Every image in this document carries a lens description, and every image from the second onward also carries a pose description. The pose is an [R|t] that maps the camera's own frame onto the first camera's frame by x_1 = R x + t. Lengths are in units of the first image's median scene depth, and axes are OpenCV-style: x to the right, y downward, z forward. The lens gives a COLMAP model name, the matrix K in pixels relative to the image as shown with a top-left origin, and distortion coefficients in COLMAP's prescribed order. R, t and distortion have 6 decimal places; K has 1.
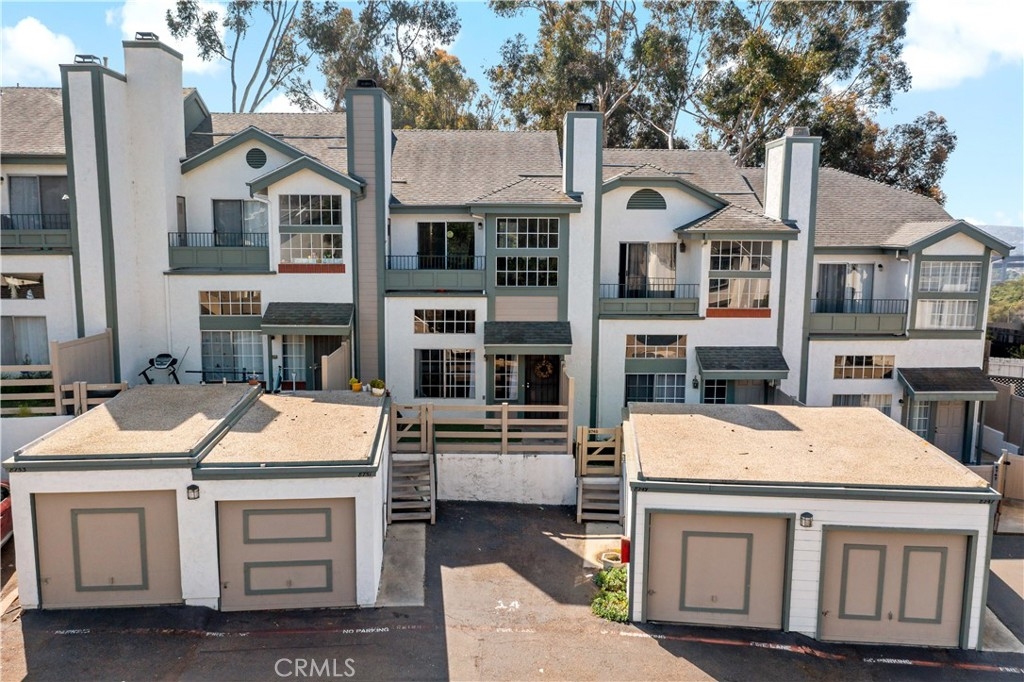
lens RADIAL K [[811.2, 0, 513.7], [0, 811.2, 342.8], [0, 0, 1]] dist [-0.019508, 0.003533]
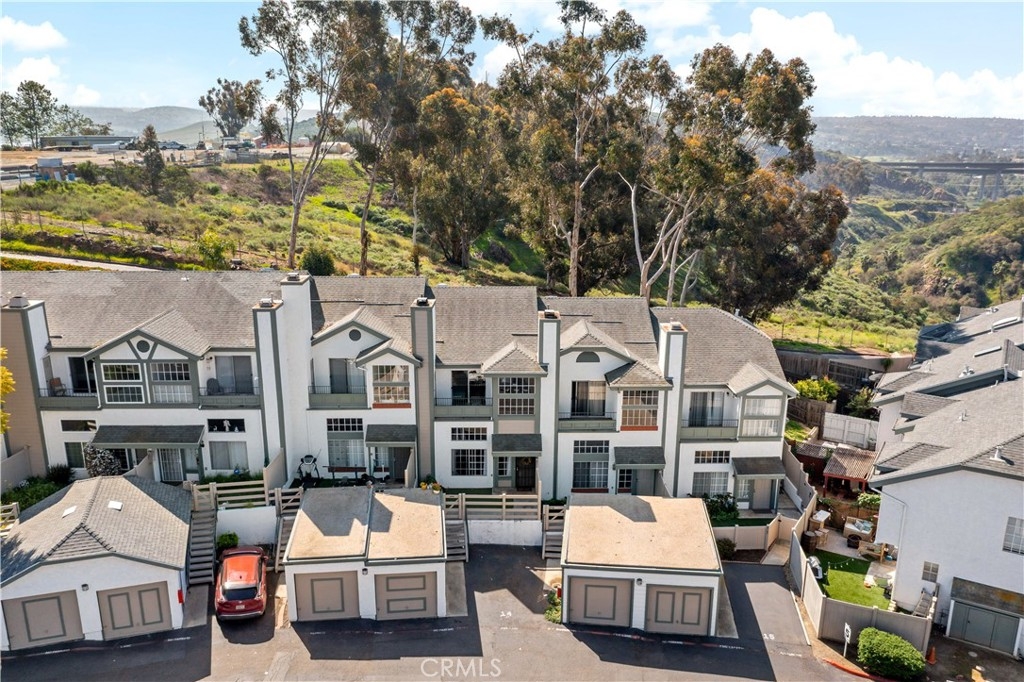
lens RADIAL K [[811.2, 0, 514.4], [0, 811.2, 344.2], [0, 0, 1]] dist [-0.019508, 0.003533]
pose [[0.999991, -0.002946, 0.003016, 0.007771], [0.002529, 0.991525, 0.129888, -0.474483], [-0.003373, -0.129880, 0.991524, -0.742603]]
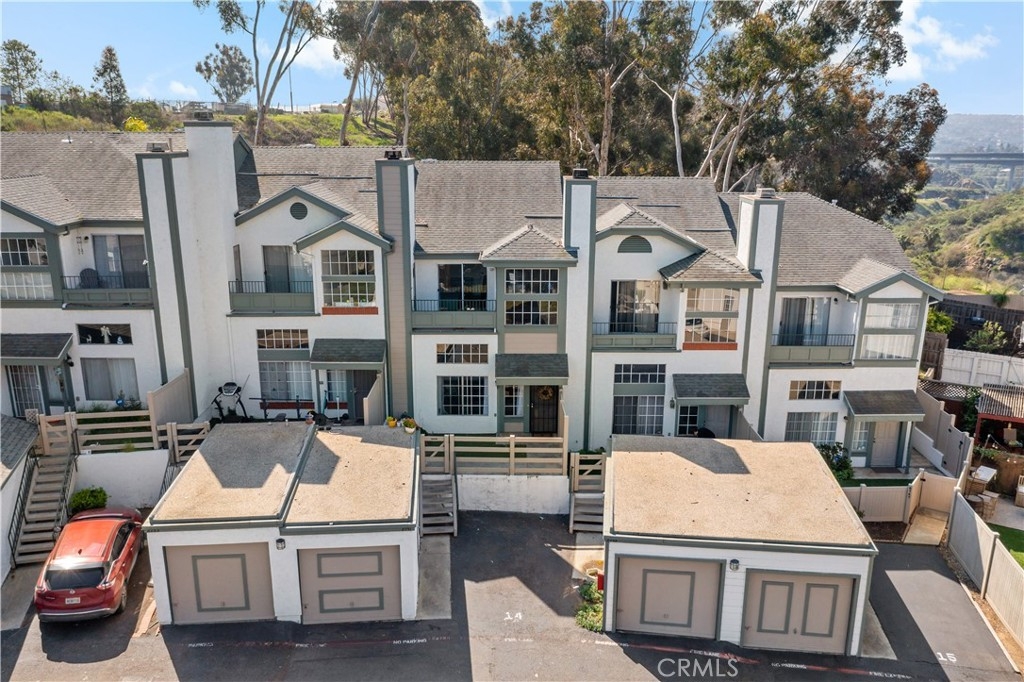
lens RADIAL K [[811.2, 0, 514.0], [0, 811.2, 343.2], [0, 0, 1]] dist [-0.019508, 0.003533]
pose [[0.999876, 0.000271, -0.015751, 0.010492], [0.001776, 0.991539, 0.129795, -0.211295], [0.015653, -0.129806, 0.991416, -0.192673]]
